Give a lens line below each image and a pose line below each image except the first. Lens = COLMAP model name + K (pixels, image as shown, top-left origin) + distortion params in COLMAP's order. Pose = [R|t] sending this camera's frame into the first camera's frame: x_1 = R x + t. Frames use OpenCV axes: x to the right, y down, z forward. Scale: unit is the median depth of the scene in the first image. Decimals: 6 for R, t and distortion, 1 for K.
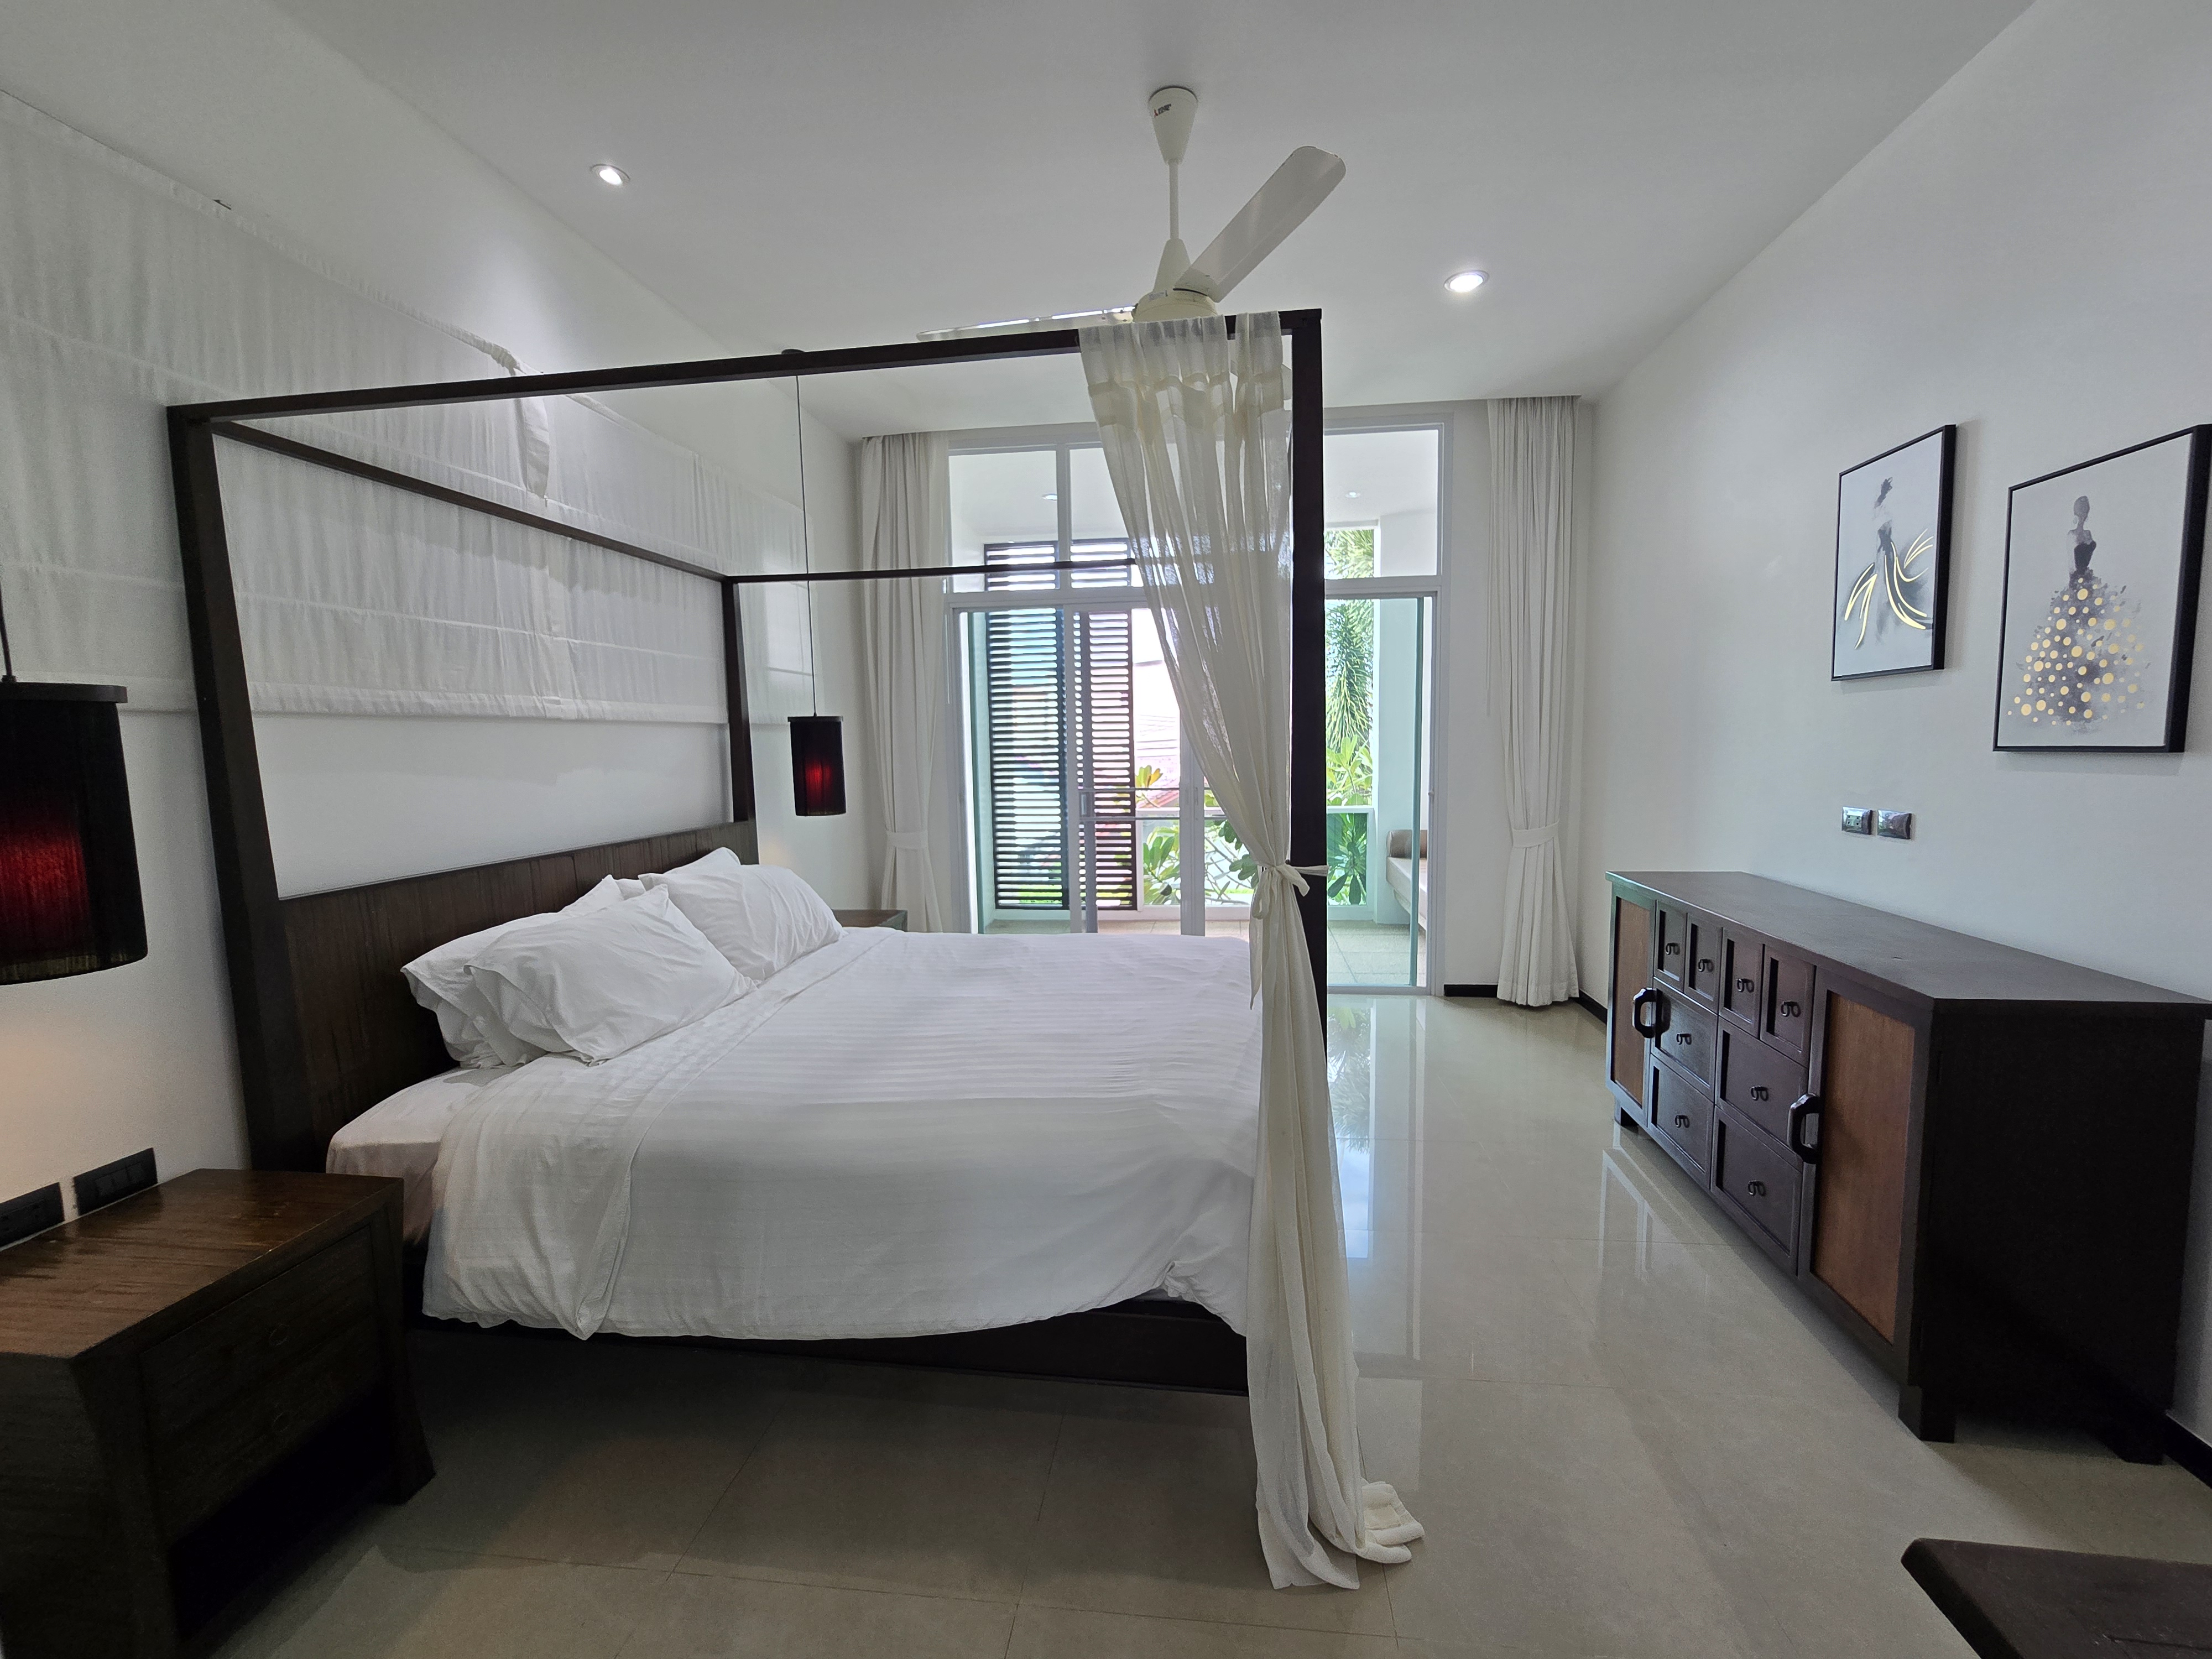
lens RADIAL K [[909.5, 0, 1108.4], [0, 909.5, 825.0], [0, 0, 1]] dist [-0.004533, 0.000487]
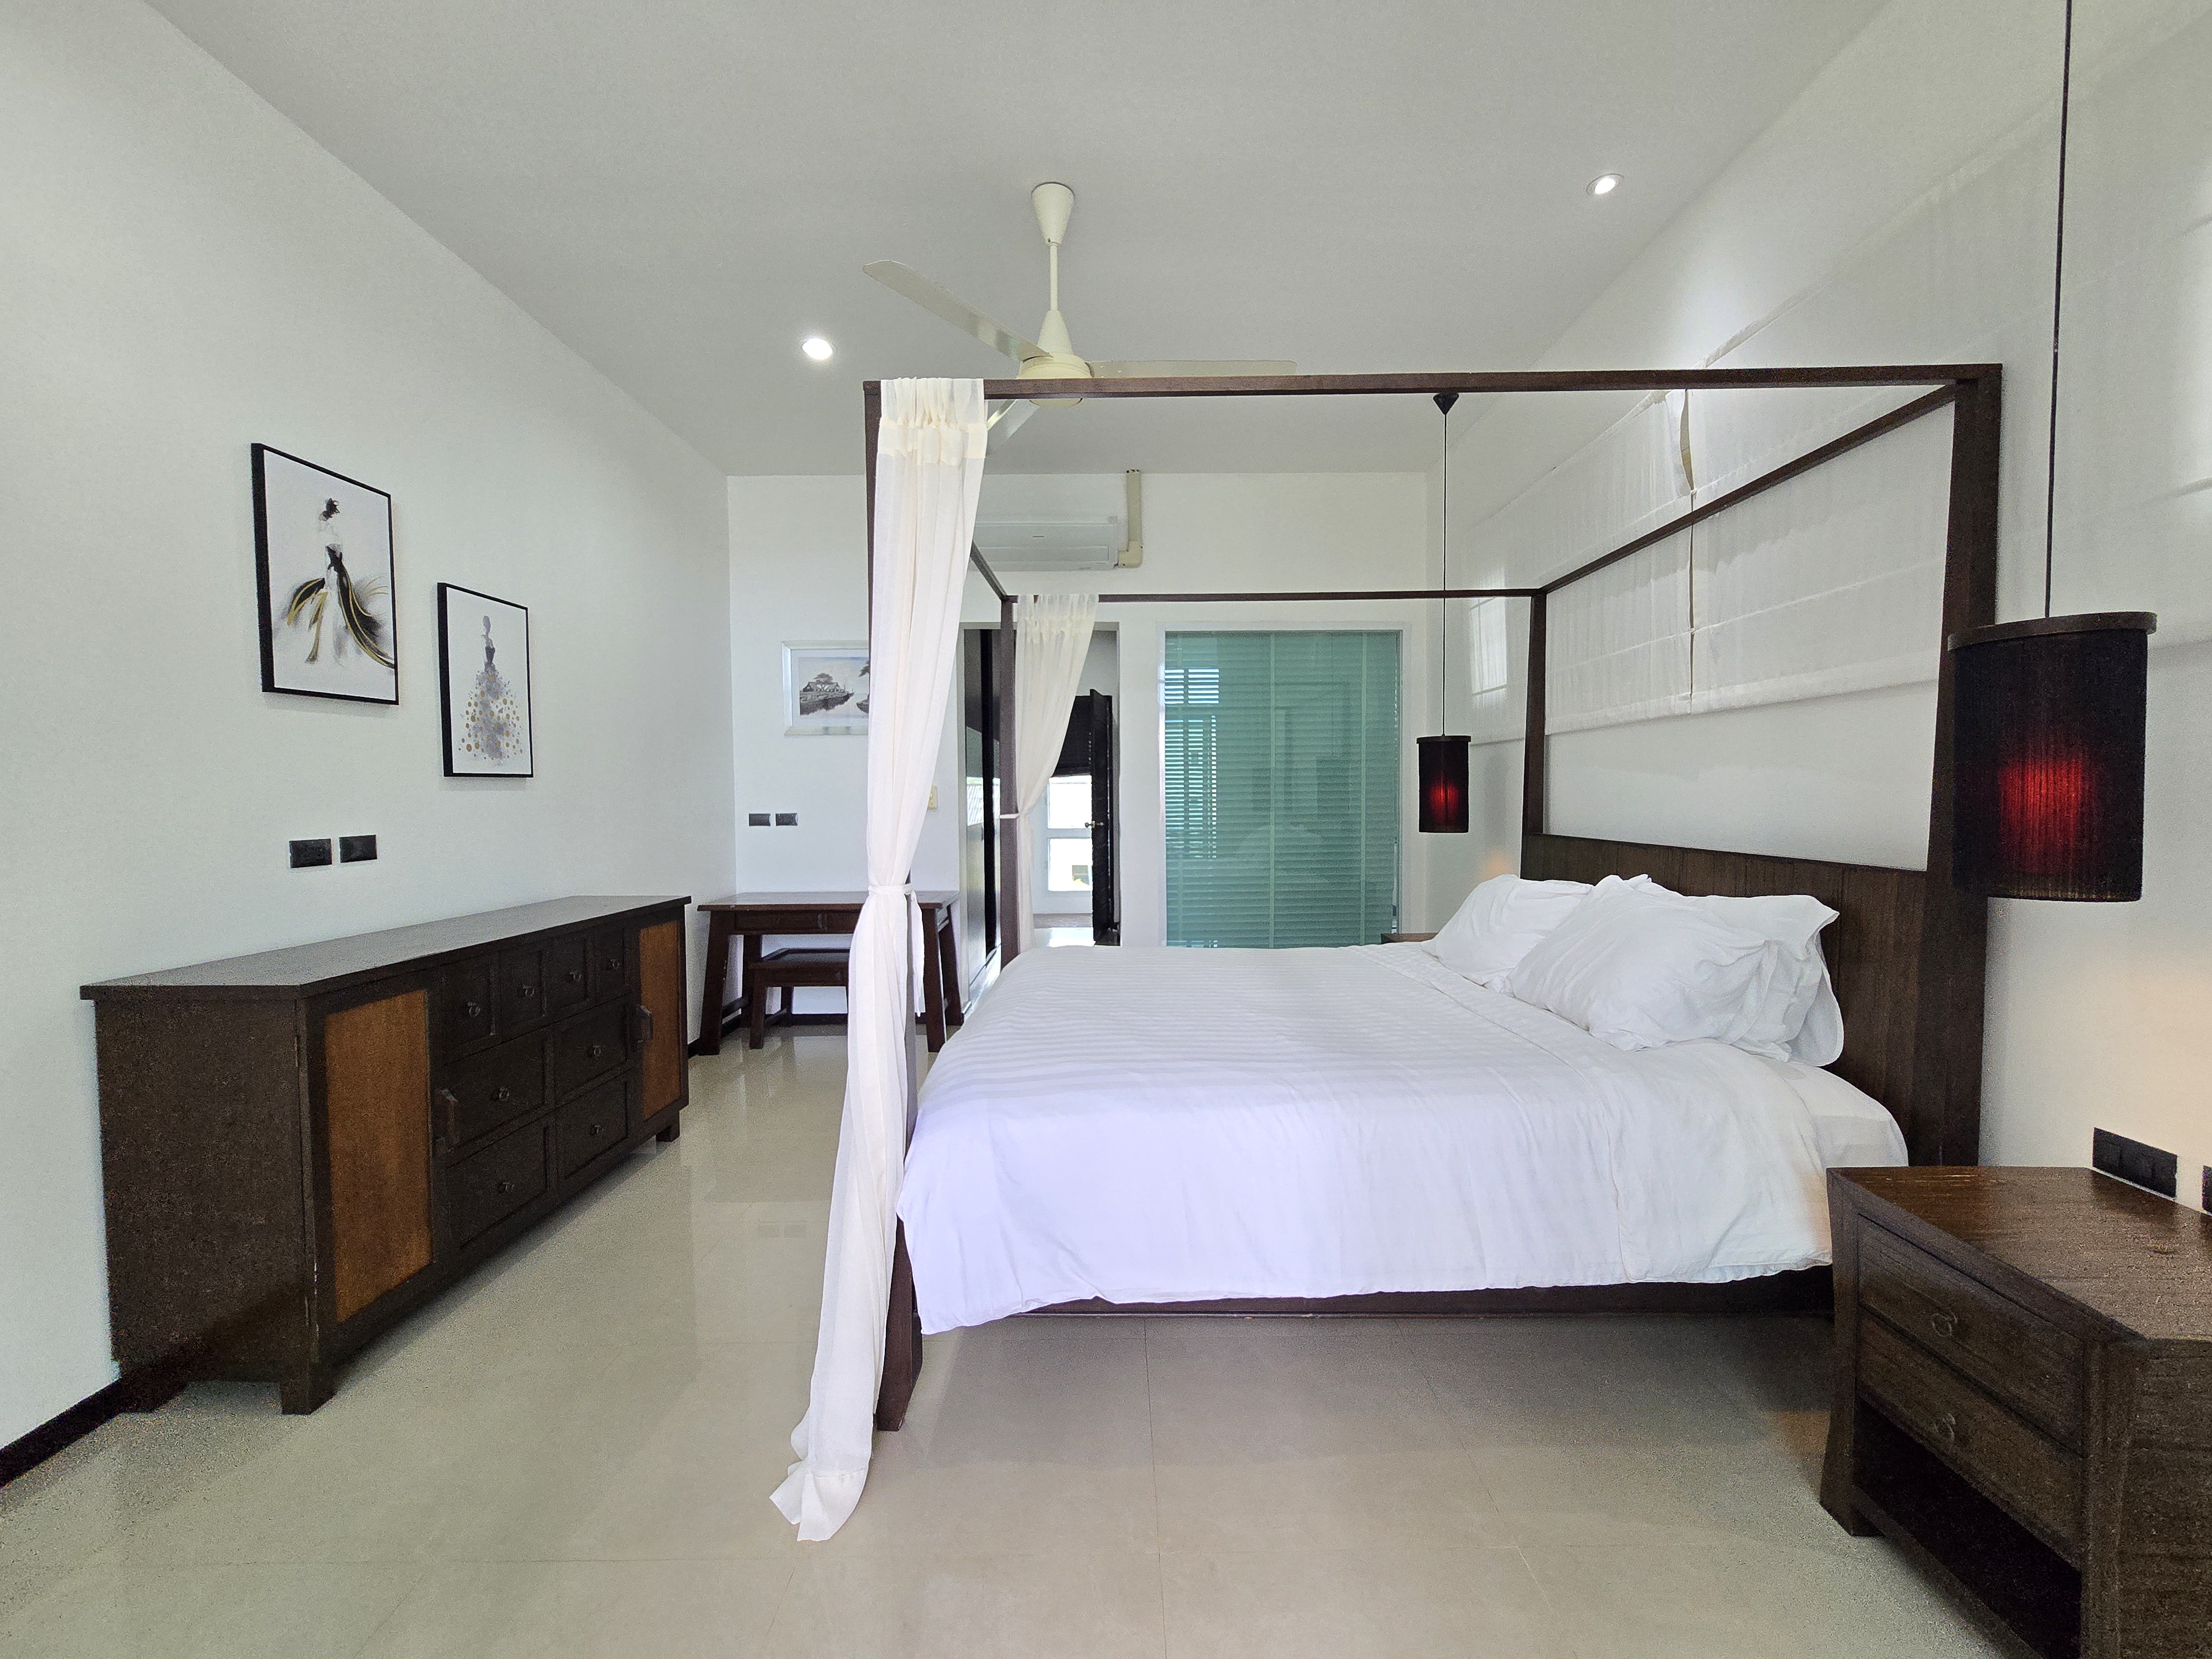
lens RADIAL K [[909.5, 0, 1117.6], [0, 909.5, 824.3], [0, 0, 1]] dist [-0.004533, 0.000487]
pose [[-0.990855, 0.028914, -0.131799, 0.154274], [0.011968, 0.991754, 0.127597, -0.147234], [0.134402, 0.124853, -0.983030, 2.122522]]
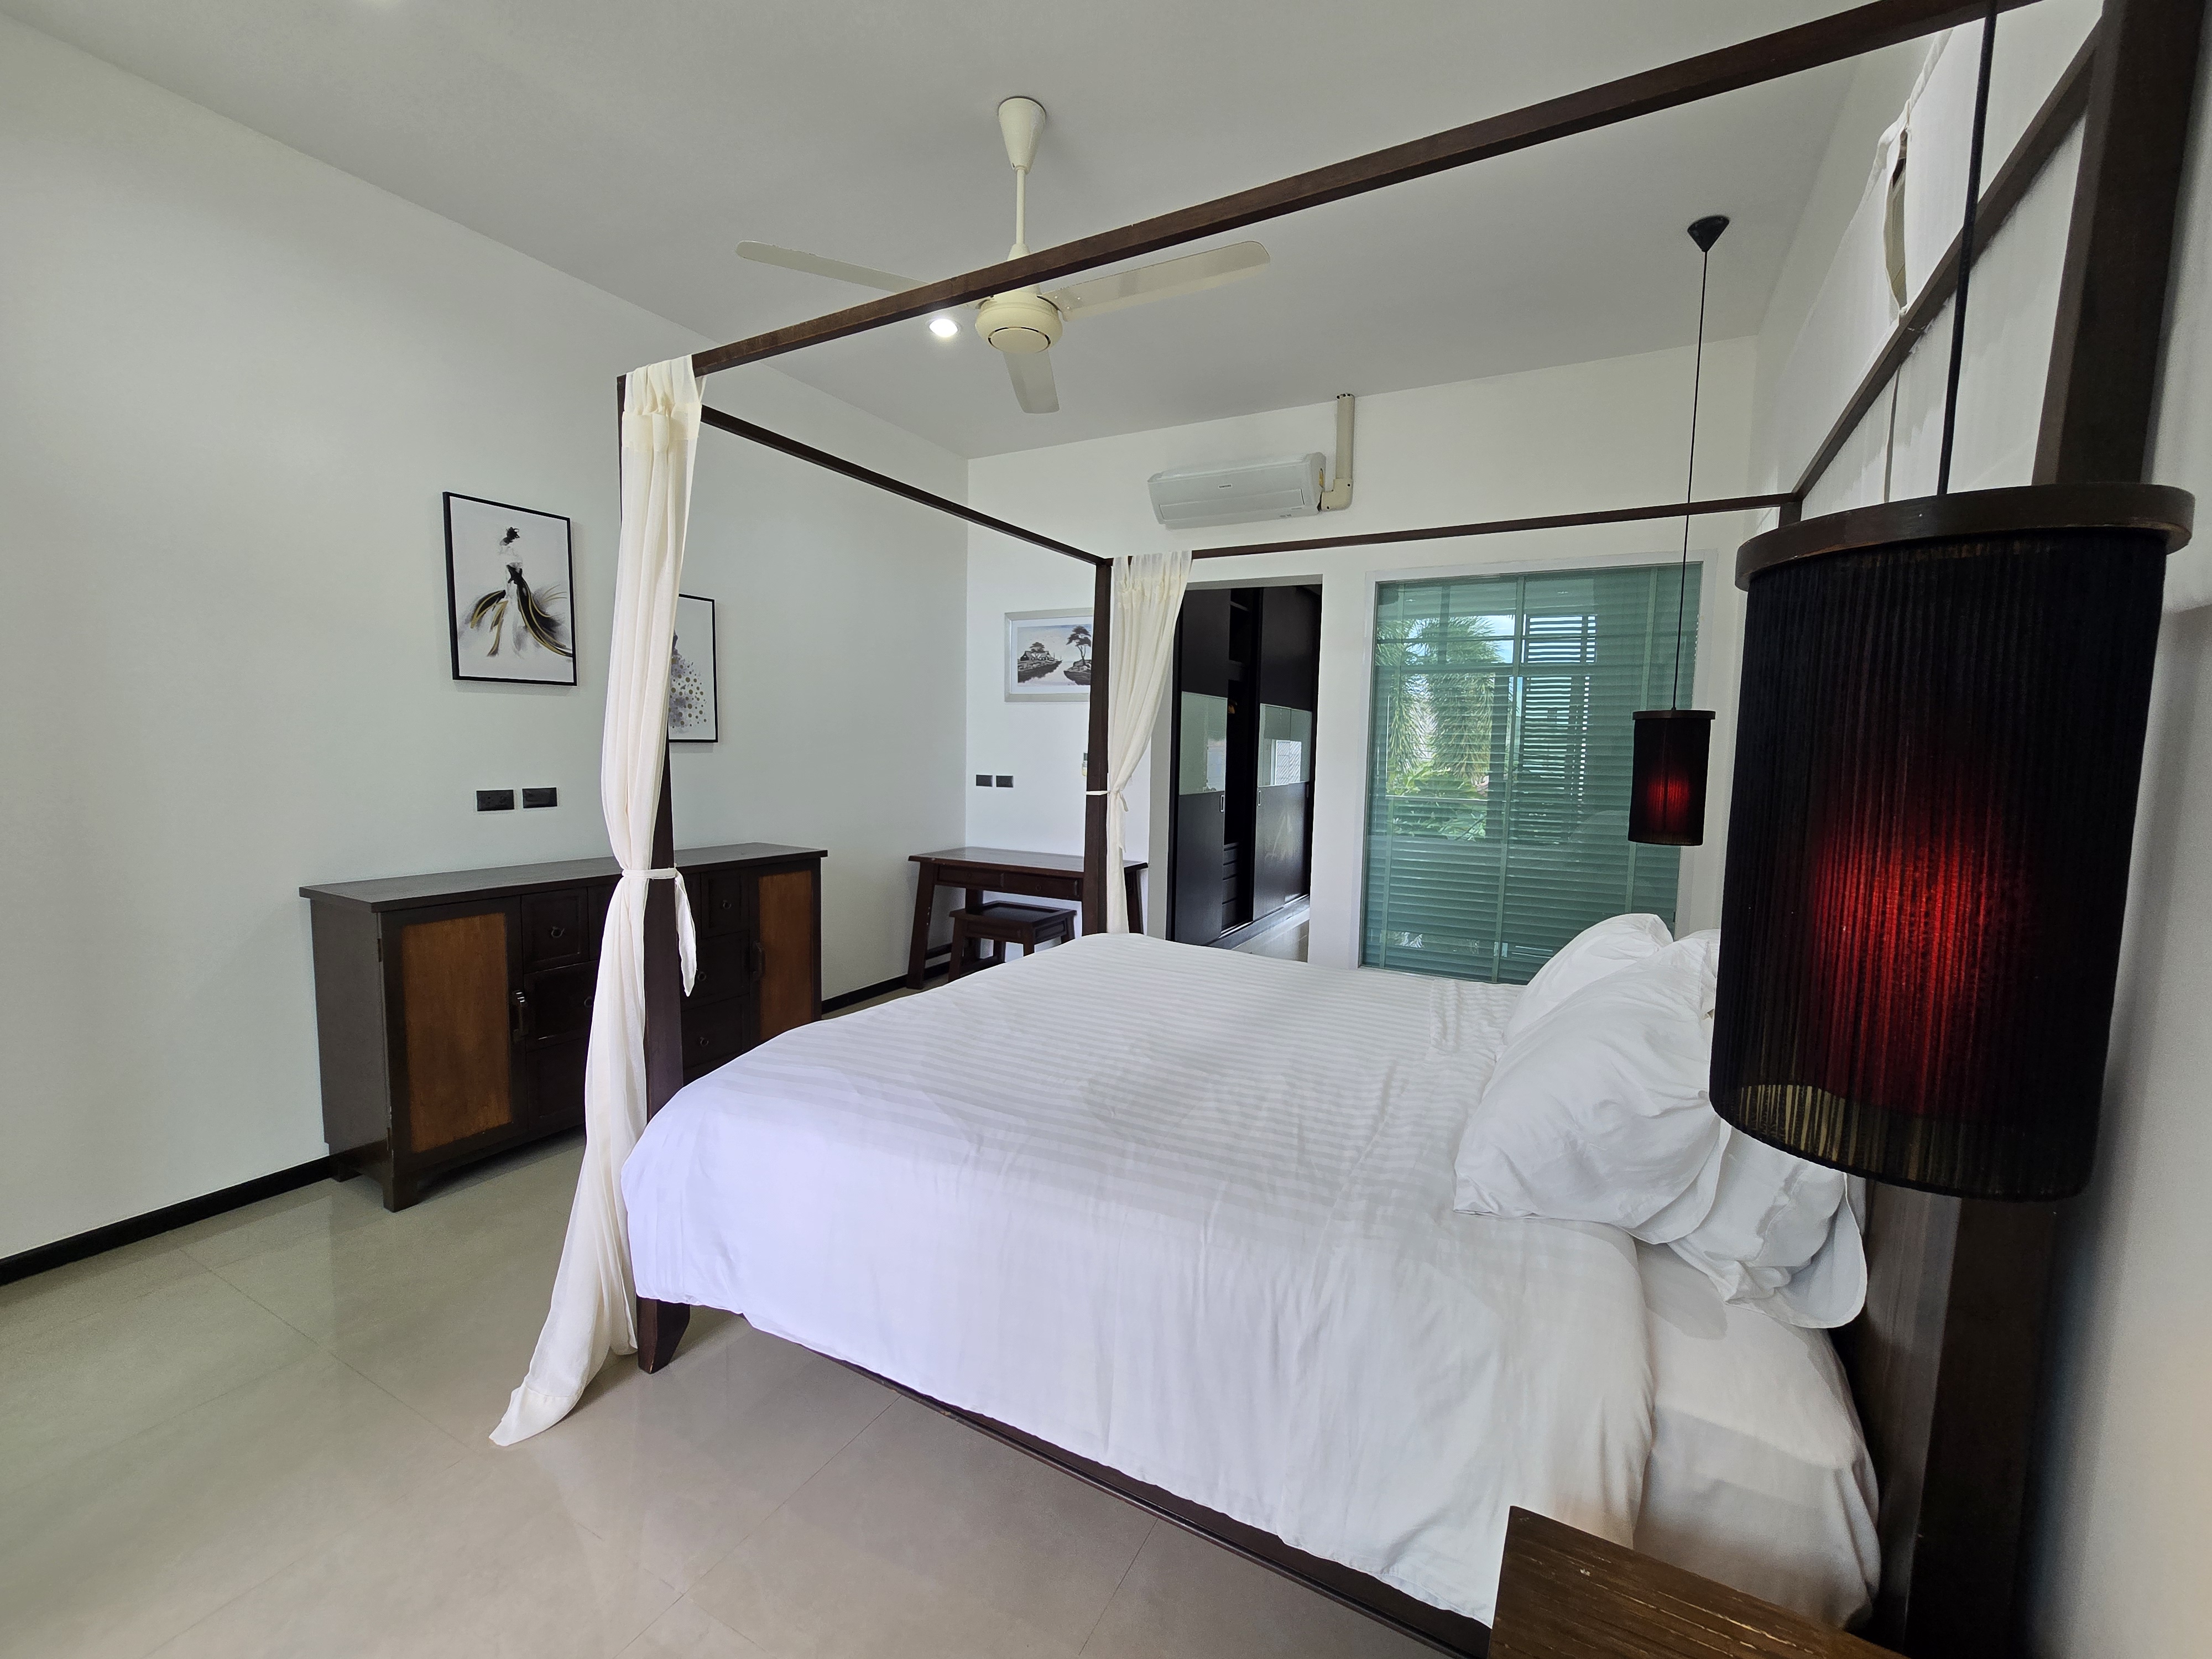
lens RADIAL K [[909.5, 0, 1112.7], [0, 909.5, 823.5], [0, 0, 1]] dist [-0.004533, 0.000487]
pose [[-0.935890, -0.032269, 0.350810, -0.388039], [0.027743, 0.985953, 0.164705, -0.158792], [-0.351197, 0.163878, -0.921848, 1.943576]]
